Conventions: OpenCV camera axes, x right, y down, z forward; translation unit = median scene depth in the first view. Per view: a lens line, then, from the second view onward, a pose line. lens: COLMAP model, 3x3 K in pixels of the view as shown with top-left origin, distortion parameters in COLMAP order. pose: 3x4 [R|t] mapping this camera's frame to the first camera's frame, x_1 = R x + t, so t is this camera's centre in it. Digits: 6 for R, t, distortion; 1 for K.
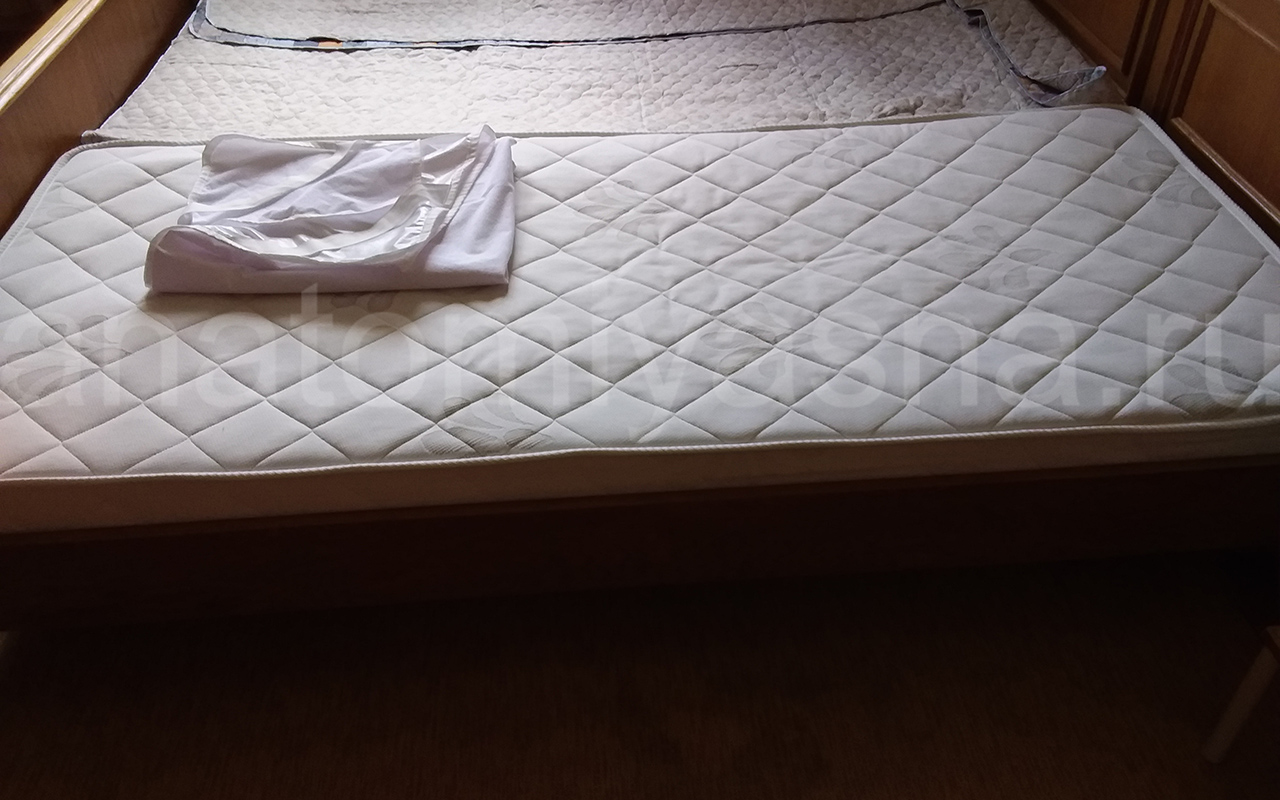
lens RADIAL K [[1078.2, 0, 640.0], [0, 1078.2, 400.0], [0, 0, 1]] dist [0.107505, -0.224599]
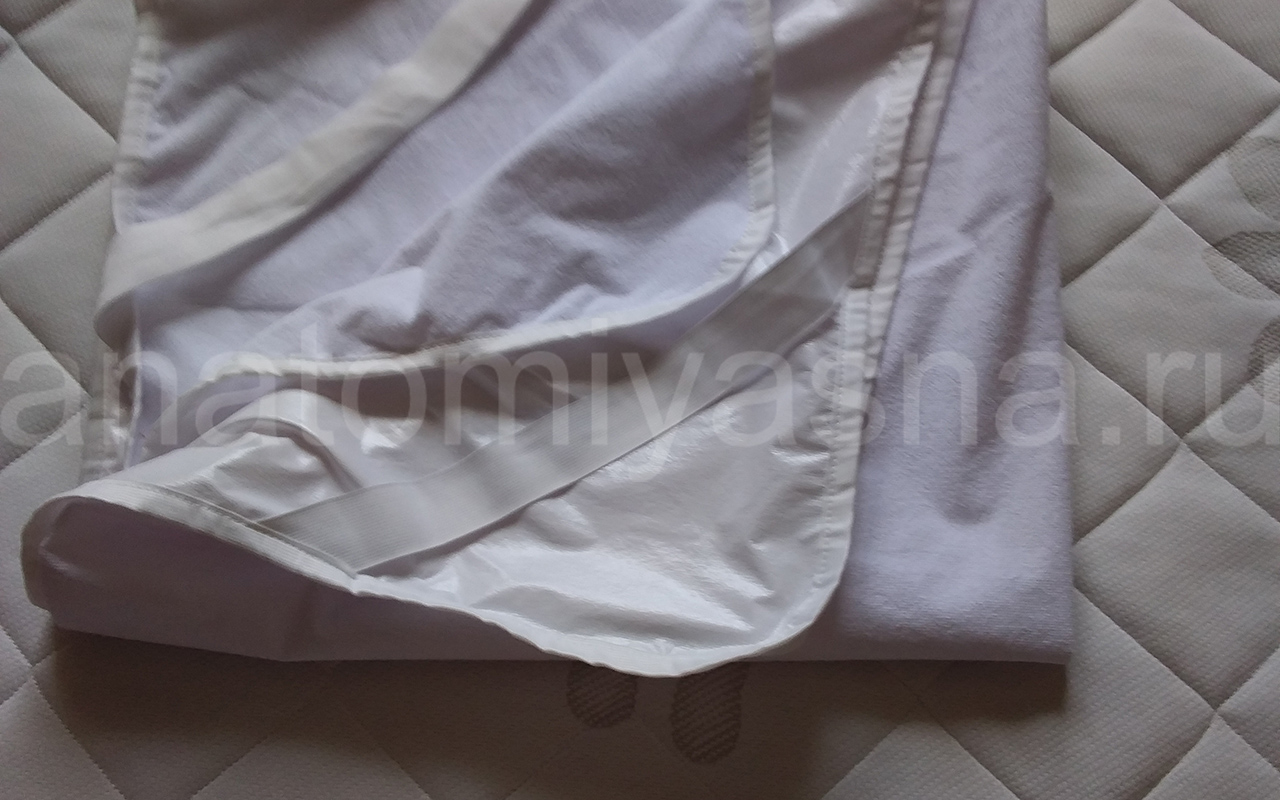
lens RADIAL K [[1154.3, 0, 641.9], [0, 1154.3, 537.3], [0, 0, 1]] dist [0.126027, -0.224325]
pose [[0.995629, 0.083796, -0.041238, -0.225889], [-0.046915, 0.830546, 0.554971, -0.310538], [0.080755, -0.550611, 0.830847, 0.652840]]
